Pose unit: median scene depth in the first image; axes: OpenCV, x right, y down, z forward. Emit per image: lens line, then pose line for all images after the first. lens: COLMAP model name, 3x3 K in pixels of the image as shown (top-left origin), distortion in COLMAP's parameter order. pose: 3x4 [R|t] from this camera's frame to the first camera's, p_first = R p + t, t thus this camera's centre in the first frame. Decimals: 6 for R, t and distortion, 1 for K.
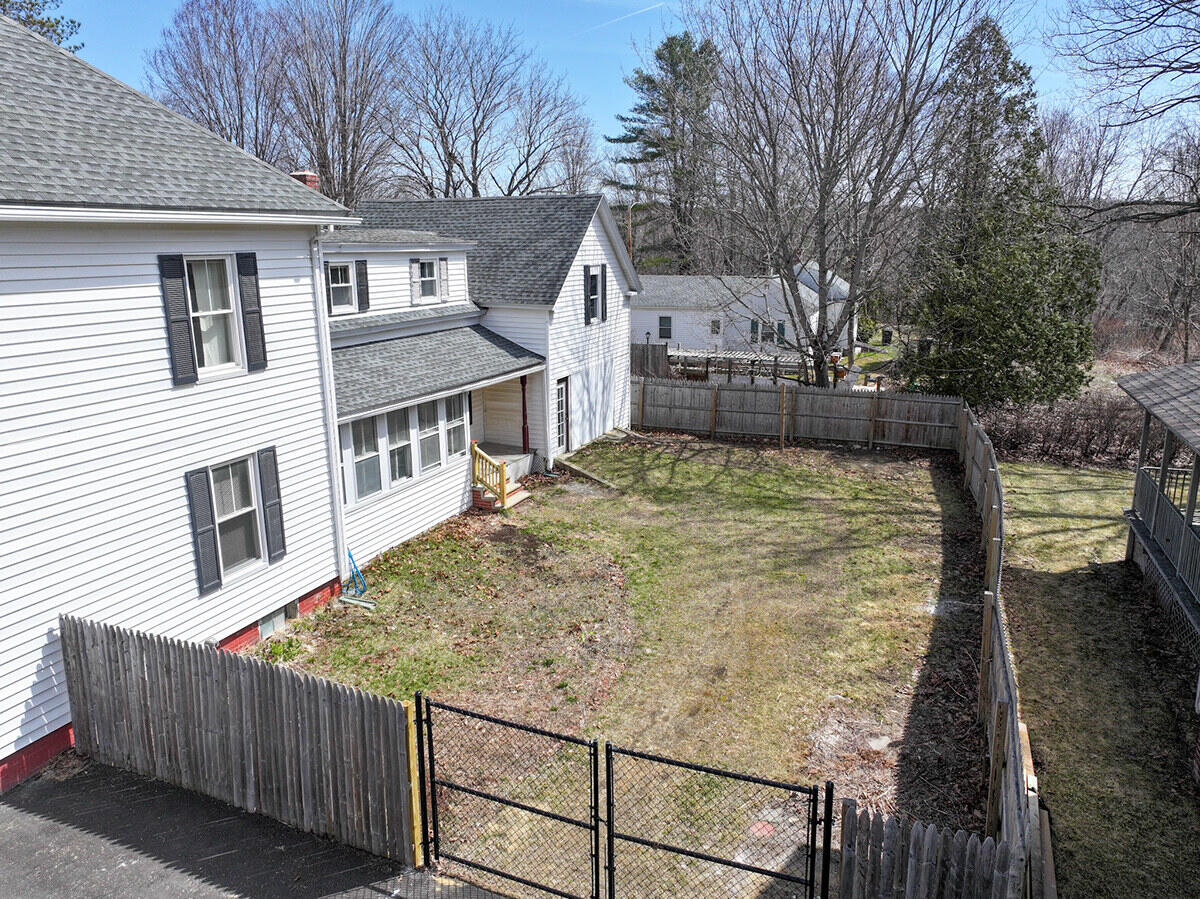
lens RADIAL K [[856.8, 0, 570.9], [0, 856.8, 439.9], [0, 0, 1]] dist [-0.000450, 0.016752]
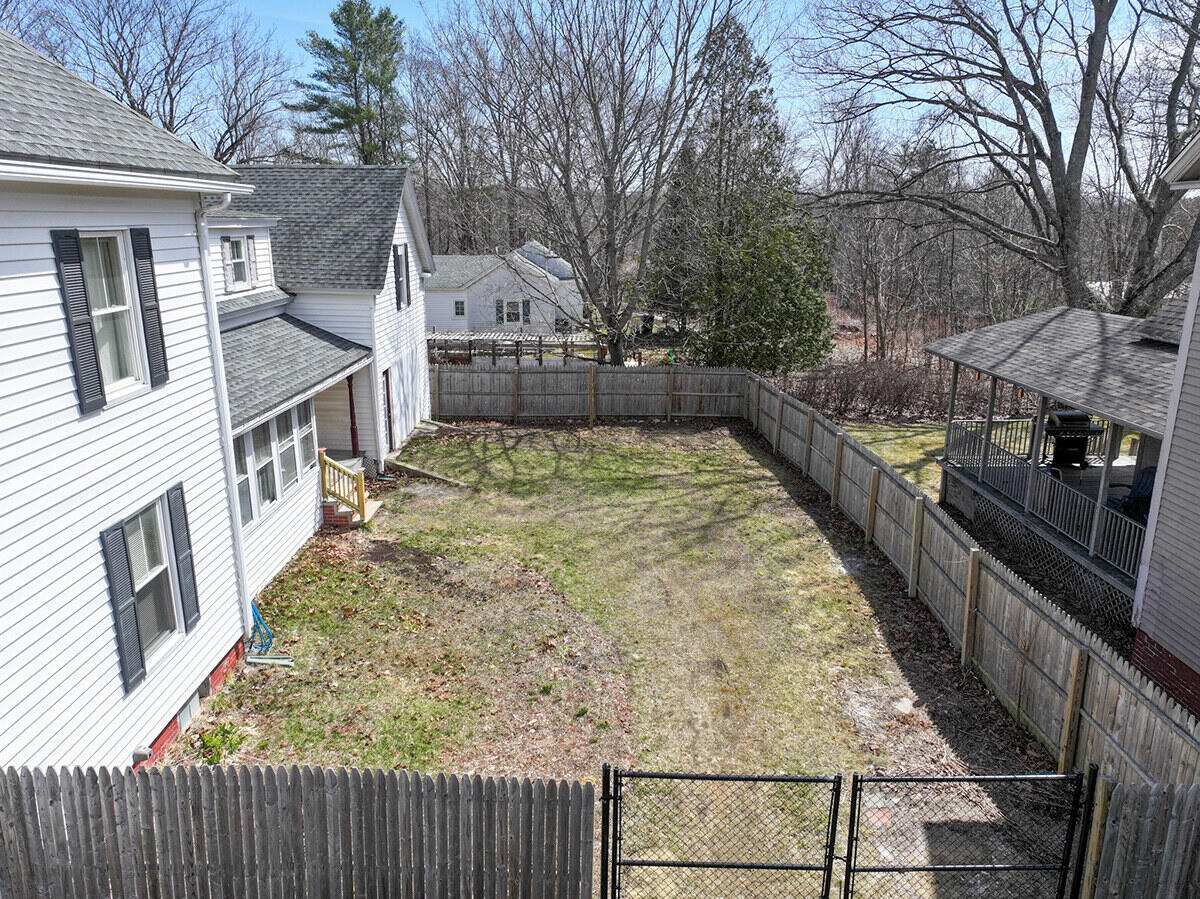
lens RADIAL K [[856.8, 0, 594.6], [0, 856.8, 442.4], [0, 0, 1]] dist [-0.000450, 0.016752]
pose [[0.919806, -0.085726, 0.382894, -0.188940], [0.075593, 0.996276, 0.041465, -0.020344], [-0.385023, -0.009196, 0.922861, 0.095094]]
